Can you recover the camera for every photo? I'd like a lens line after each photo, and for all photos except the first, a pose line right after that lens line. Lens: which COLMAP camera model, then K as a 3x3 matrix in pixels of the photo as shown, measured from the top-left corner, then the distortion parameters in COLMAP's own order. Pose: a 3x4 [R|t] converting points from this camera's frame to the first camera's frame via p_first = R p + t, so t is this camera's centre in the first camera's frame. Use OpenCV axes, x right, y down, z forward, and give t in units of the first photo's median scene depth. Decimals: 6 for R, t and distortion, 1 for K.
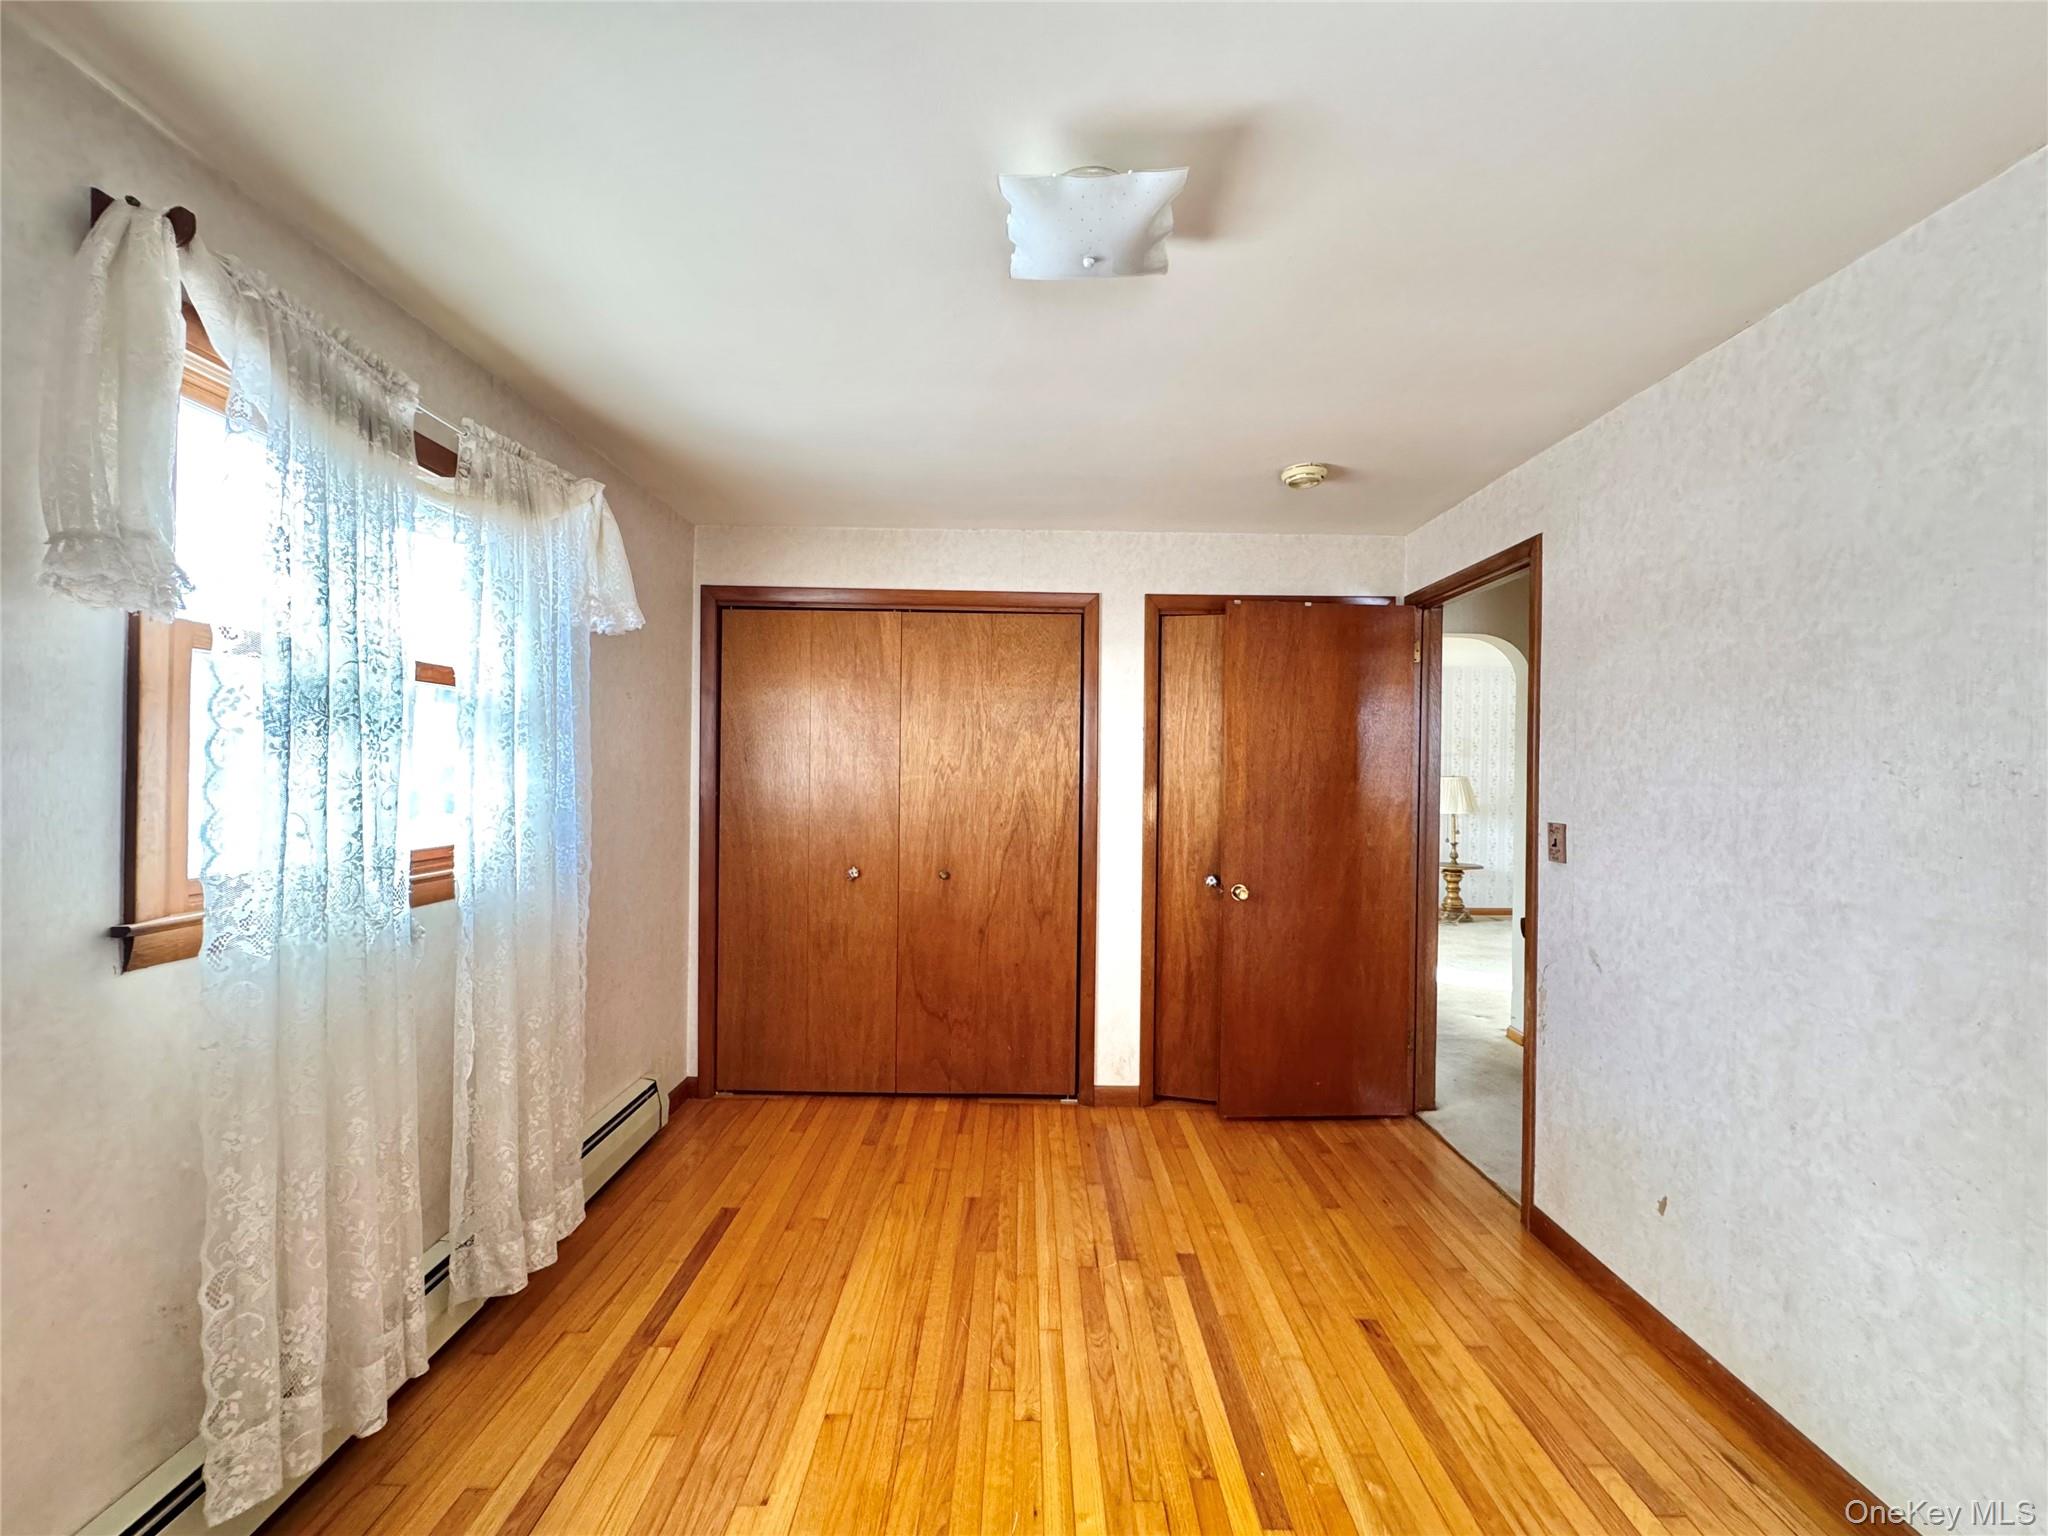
lens RADIAL K [[814.0, 0, 1024.0], [0, 814.0, 768.0], [0, 0, 1]] dist [-0.002191, 0.000303]
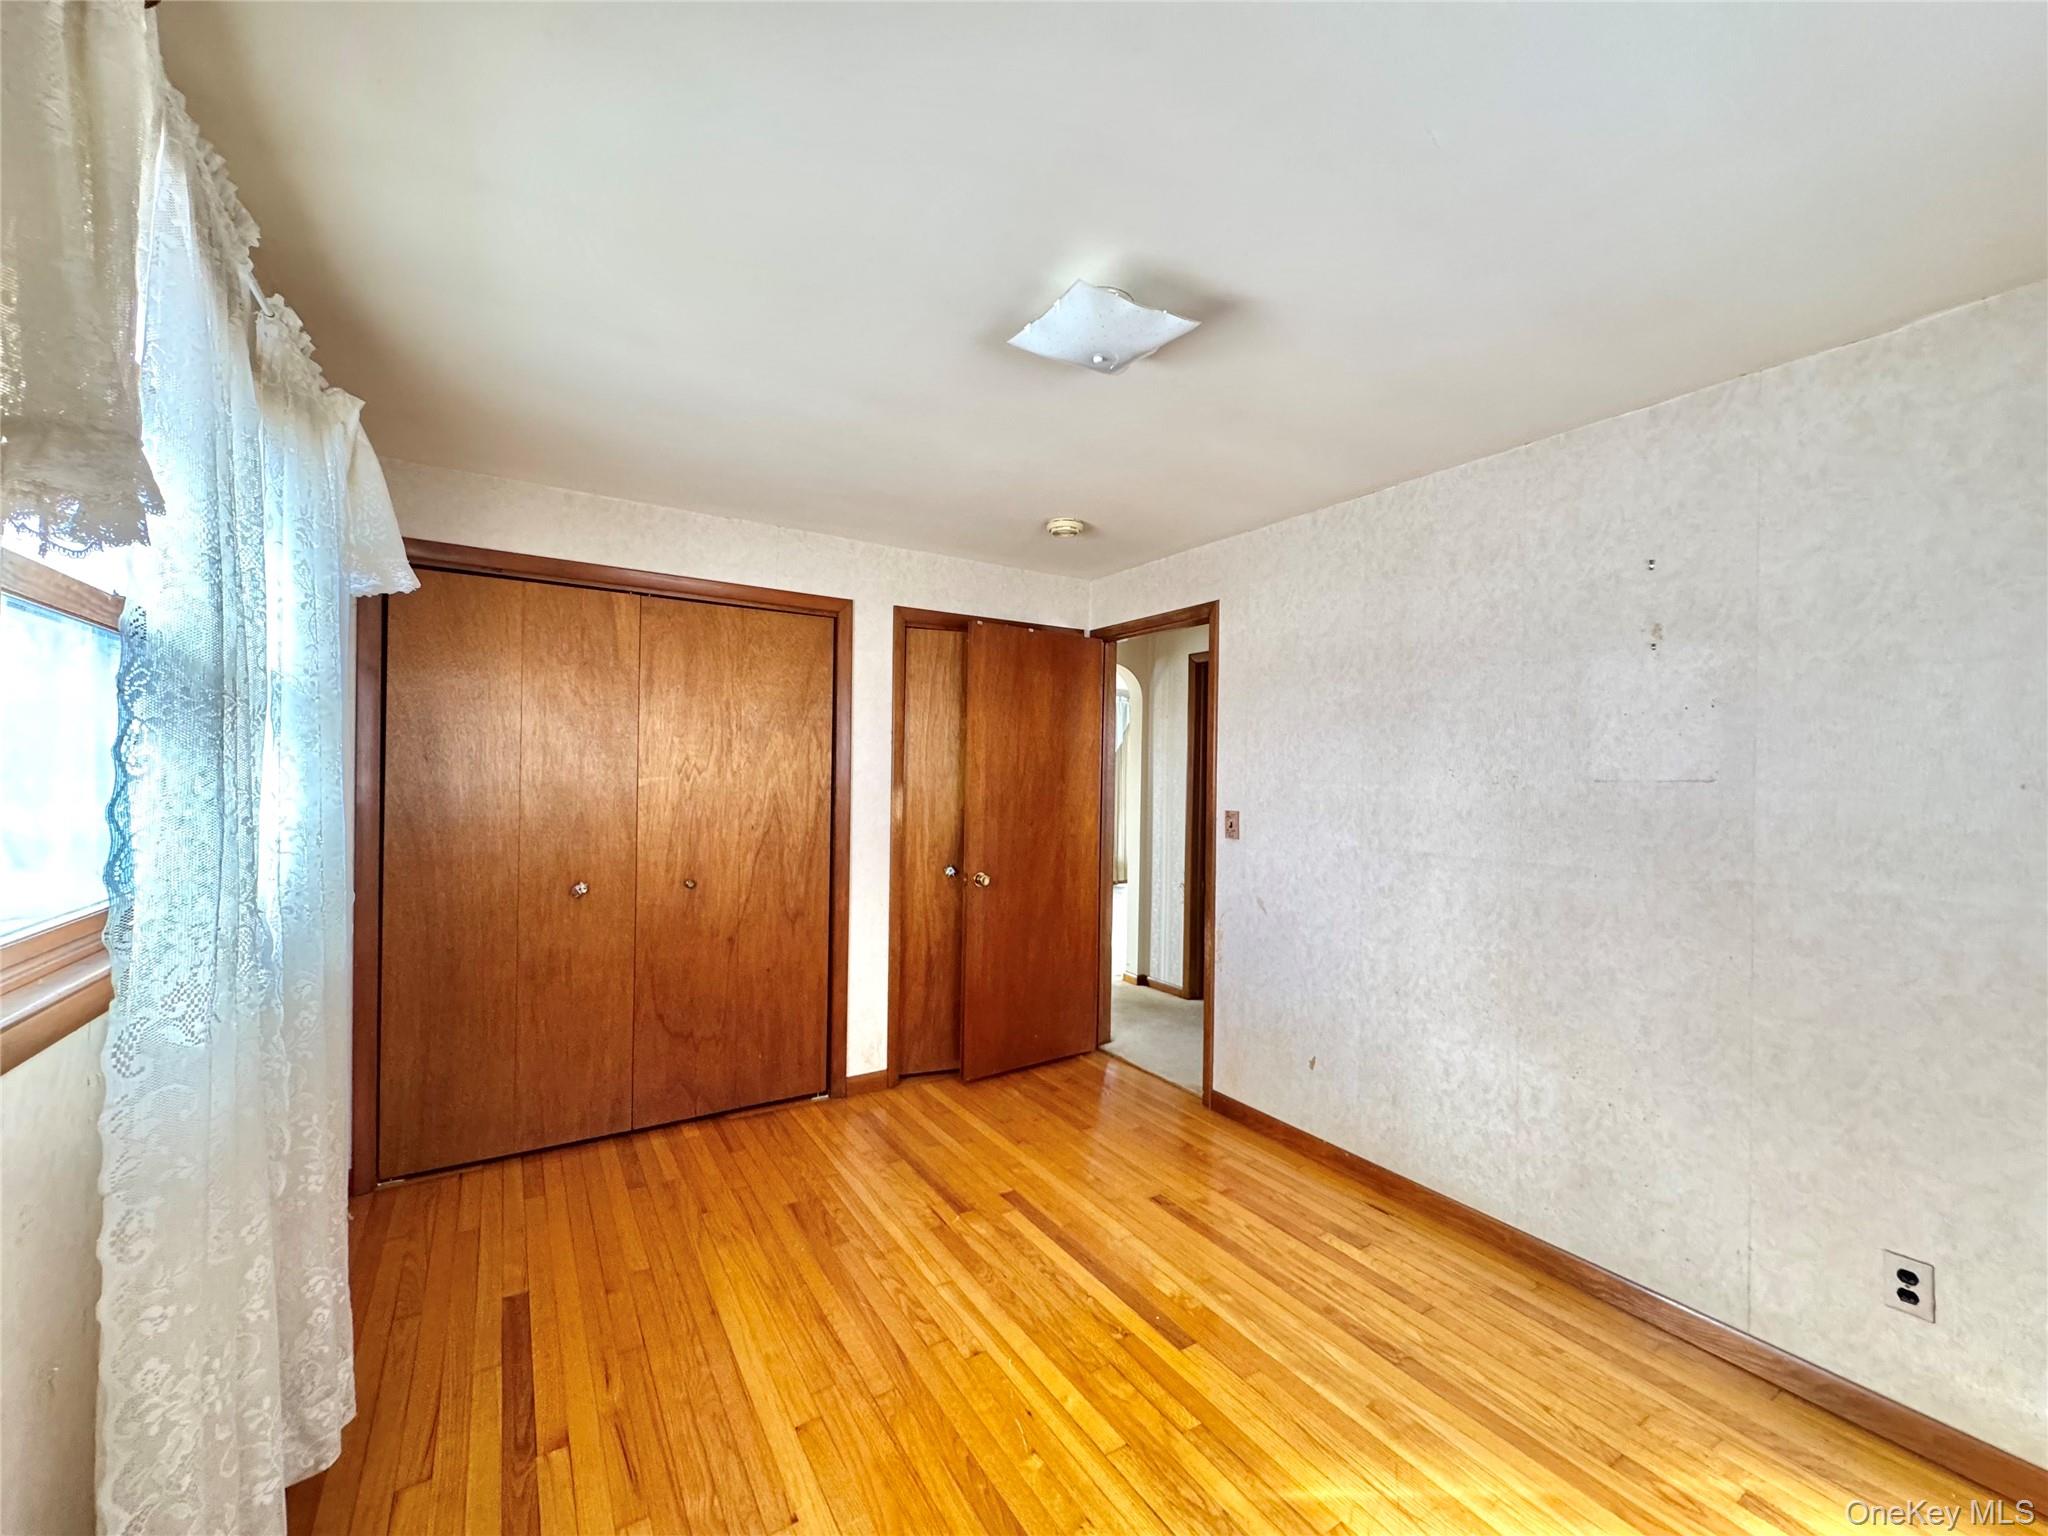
lens RADIAL K [[814.8, 0, 1024.0], [0, 814.8, 768.0], [0, 0, 1]] dist [-0.002730, -0.000193]
pose [[0.843770, 0.002711, 0.536697, -0.321325], [-0.004508, 0.999988, 0.002036, -0.005201], [-0.536685, -0.004137, 0.843772, 0.012667]]
